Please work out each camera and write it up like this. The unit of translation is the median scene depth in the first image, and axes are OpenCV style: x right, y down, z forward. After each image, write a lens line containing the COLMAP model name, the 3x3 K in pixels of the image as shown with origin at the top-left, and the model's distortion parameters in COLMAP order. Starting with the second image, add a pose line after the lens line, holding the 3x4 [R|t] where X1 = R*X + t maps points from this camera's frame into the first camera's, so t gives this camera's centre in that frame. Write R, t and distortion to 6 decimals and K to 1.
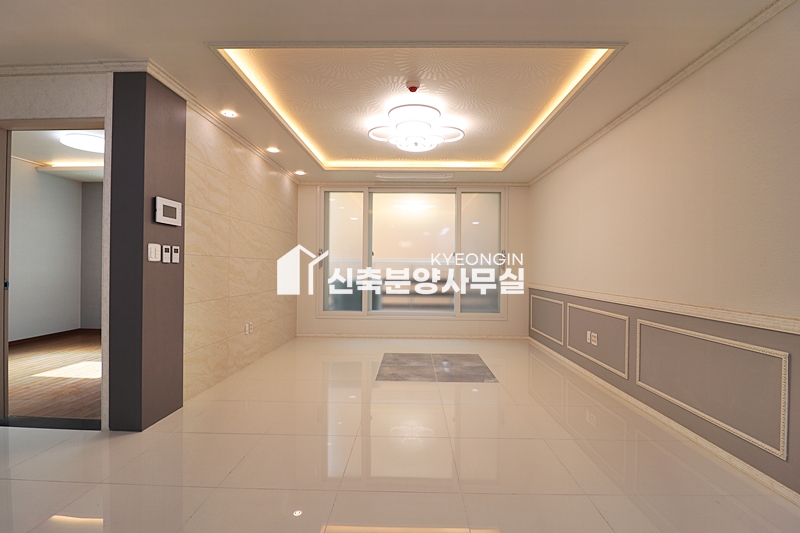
lens RADIAL K [[371.4, 0, 400.2], [0, 371.4, 267.7], [0, 0, 1]] dist [-0.012036, -0.002922]
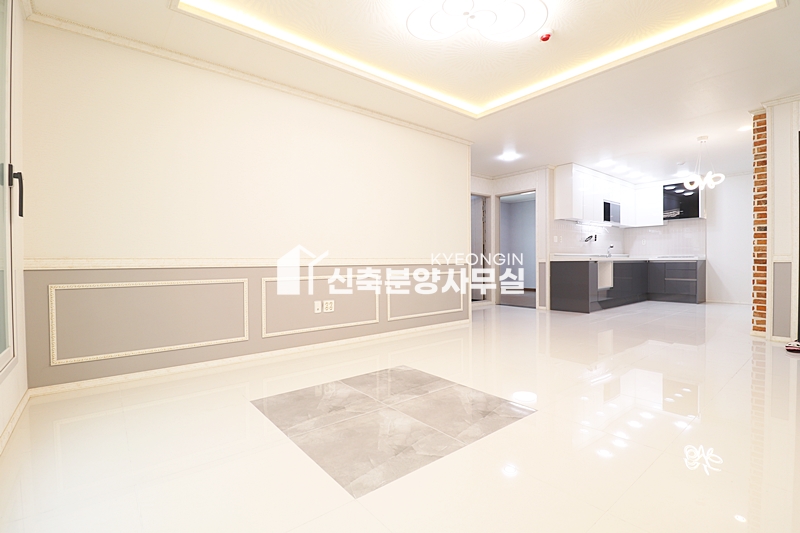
lens RADIAL K [[371.4, 0, 404.7], [0, 371.4, 264.5], [0, 0, 1]] dist [-0.012036, -0.002922]
pose [[-0.652122, -0.014358, 0.757978, -0.448662], [0.000883, 0.999806, 0.019699, 0.081128], [-0.758113, 0.013515, -0.651983, 1.877531]]
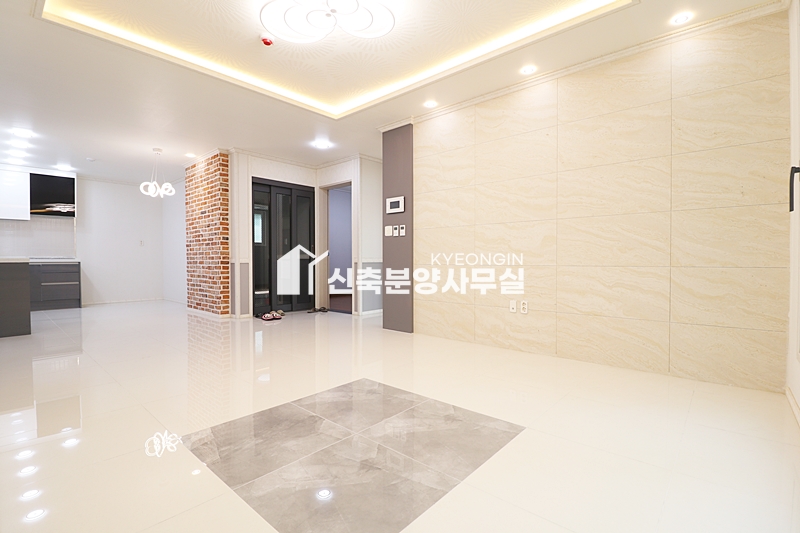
lens RADIAL K [[371.4, 0, 405.3], [0, 371.4, 265.8], [0, 0, 1]] dist [-0.012036, -0.002922]
pose [[-0.641287, 0.002880, -0.767296, 0.544942], [-0.005656, 0.999948, 0.008481, 0.093128], [0.767281, 0.009779, -0.641237, 1.878869]]
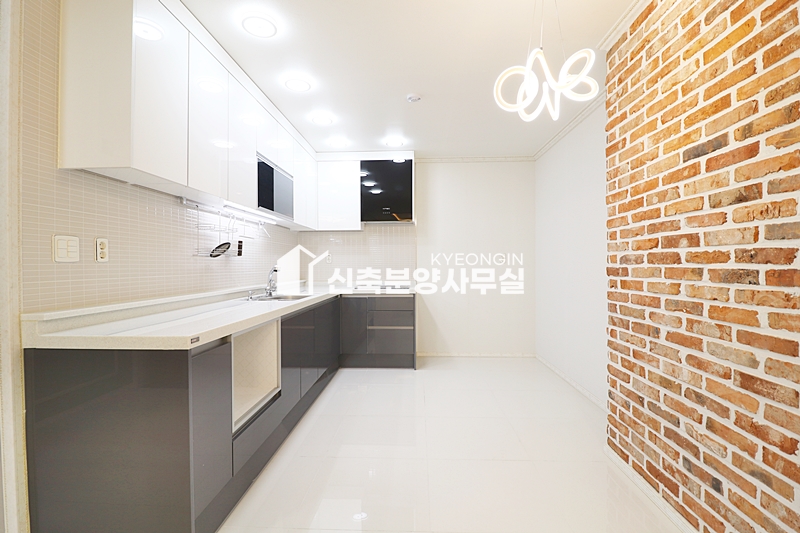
lens RADIAL K [[371.4, 0, 401.0], [0, 371.4, 268.1], [0, 0, 1]] dist [-0.012036, -0.002922]
pose [[-0.999679, -0.010149, 0.023223, 0.124823], [-0.009930, 0.999905, 0.009530, -0.005453], [-0.023317, 0.009297, -0.999685, 0.318393]]
